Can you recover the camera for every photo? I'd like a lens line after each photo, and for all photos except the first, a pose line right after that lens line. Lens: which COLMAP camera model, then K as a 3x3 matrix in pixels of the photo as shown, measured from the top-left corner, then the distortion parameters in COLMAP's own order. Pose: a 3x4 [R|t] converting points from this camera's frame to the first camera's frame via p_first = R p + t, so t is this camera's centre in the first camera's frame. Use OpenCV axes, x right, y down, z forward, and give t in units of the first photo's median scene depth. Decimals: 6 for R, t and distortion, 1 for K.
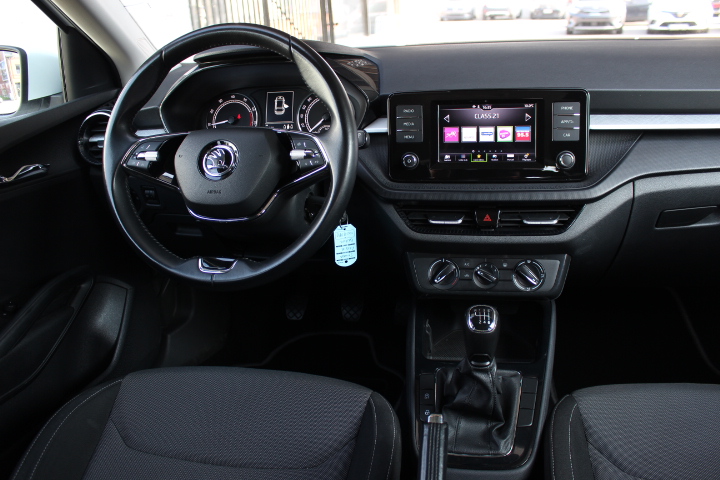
lens RADIAL K [[599.3, 0, 360.0], [0, 599.3, 240.0], [0, 0, 1]] dist [-0.151126, 0.120284]
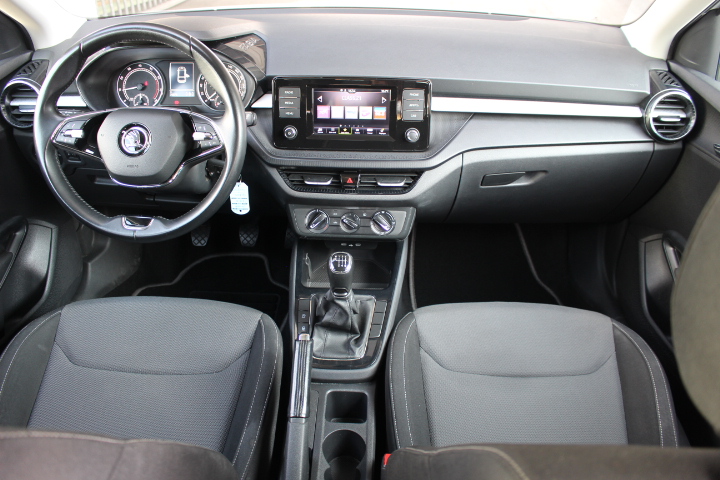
lens RADIAL K [[599.3, 0, 360.0], [0, 599.3, 240.0], [0, 0, 1]] dist [-0.151126, 0.120284]
pose [[0.987315, -0.017286, 0.157830, 0.028468], [-0.010663, 0.984593, 0.174537, -0.135543], [-0.158415, -0.174006, 0.971919, -0.283298]]
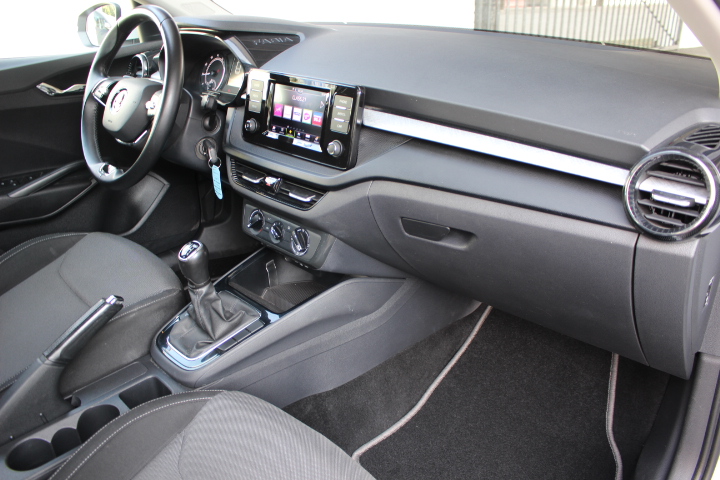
lens RADIAL K [[599.3, 0, 360.0], [0, 599.3, 240.0], [0, 0, 1]] dist [-0.151126, 0.120284]
pose [[0.818398, 0.284040, -0.499546, 0.984805], [-0.242945, 0.958812, 0.147164, -0.146588], [0.520771, 0.000923, 0.853696, 0.075053]]
